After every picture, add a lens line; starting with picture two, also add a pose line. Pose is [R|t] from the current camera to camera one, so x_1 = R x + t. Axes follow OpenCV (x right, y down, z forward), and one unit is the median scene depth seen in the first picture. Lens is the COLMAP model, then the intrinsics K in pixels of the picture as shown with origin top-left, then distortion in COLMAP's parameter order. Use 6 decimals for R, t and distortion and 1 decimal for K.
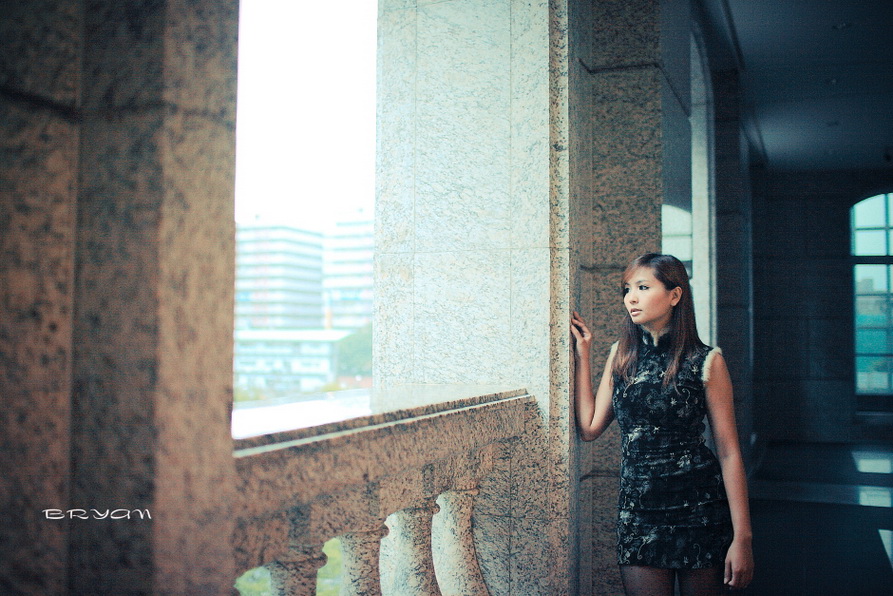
lens RADIAL K [[885.5, 0, 444.2], [0, 885.5, 303.4], [0, 0, 1]] dist [-0.053111, 0.000000]
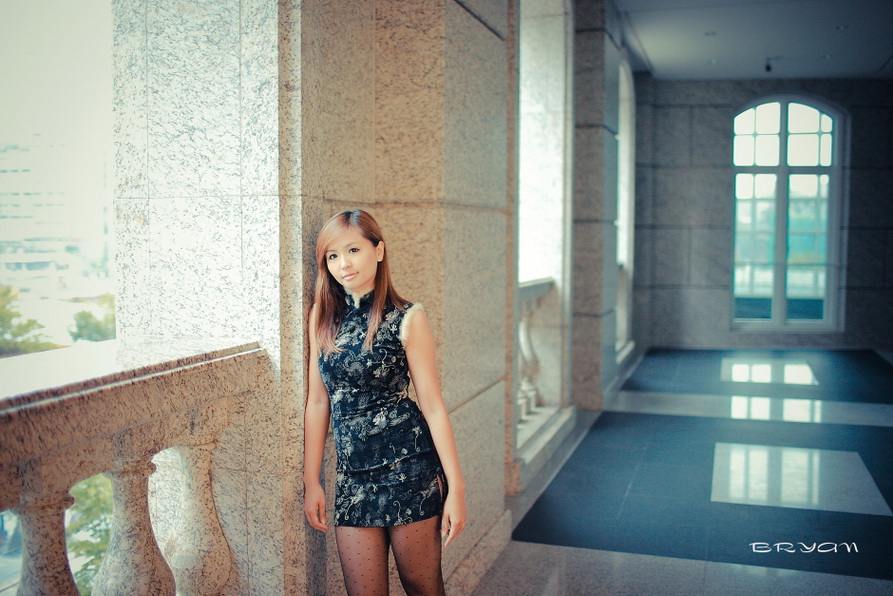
lens RADIAL K [[885.5, 0, 454.4], [0, 885.5, 301.3], [0, 0, 1]] dist [-0.053111, 0.000000]
pose [[0.996515, -0.011724, 0.082587, 0.224057], [0.002229, 0.993462, 0.114141, -0.056829], [-0.083385, -0.113559, 0.990026, 0.029823]]
